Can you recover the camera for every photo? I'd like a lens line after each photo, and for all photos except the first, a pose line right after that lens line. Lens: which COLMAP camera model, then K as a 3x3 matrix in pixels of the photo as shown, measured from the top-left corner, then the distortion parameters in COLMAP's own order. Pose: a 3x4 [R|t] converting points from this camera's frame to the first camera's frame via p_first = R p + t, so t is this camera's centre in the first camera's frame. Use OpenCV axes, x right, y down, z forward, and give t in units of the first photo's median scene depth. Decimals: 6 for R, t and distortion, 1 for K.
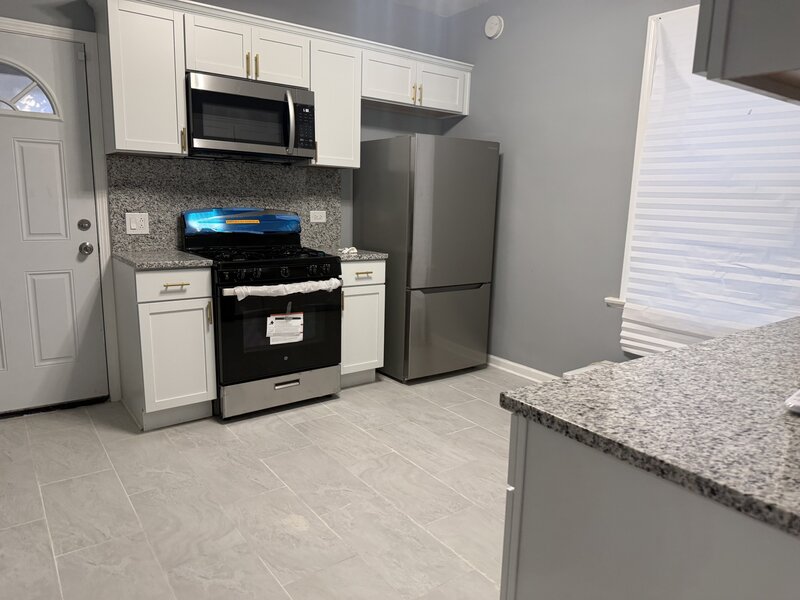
lens RADIAL K [[558.0, 0, 399.0], [0, 558.0, 300.5], [0, 0, 1]] dist [0.005102, -0.013293]
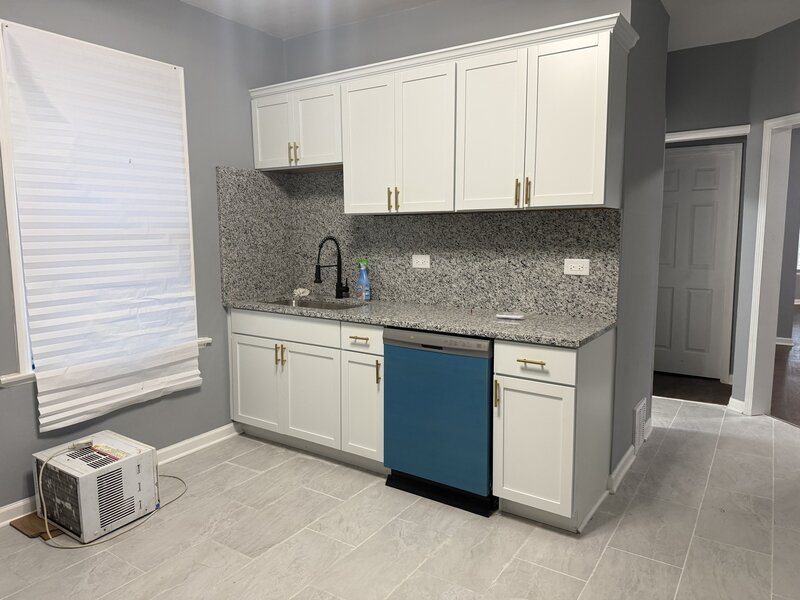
lens RADIAL K [[558.0, 0, 398.8], [0, 558.0, 298.4], [0, 0, 1]] dist [0.005102, -0.013293]
pose [[-0.334111, -0.137879, 0.932394, -0.569322], [0.175002, 0.962966, 0.205110, -0.198334], [-0.926145, 0.231701, -0.297608, 0.846799]]
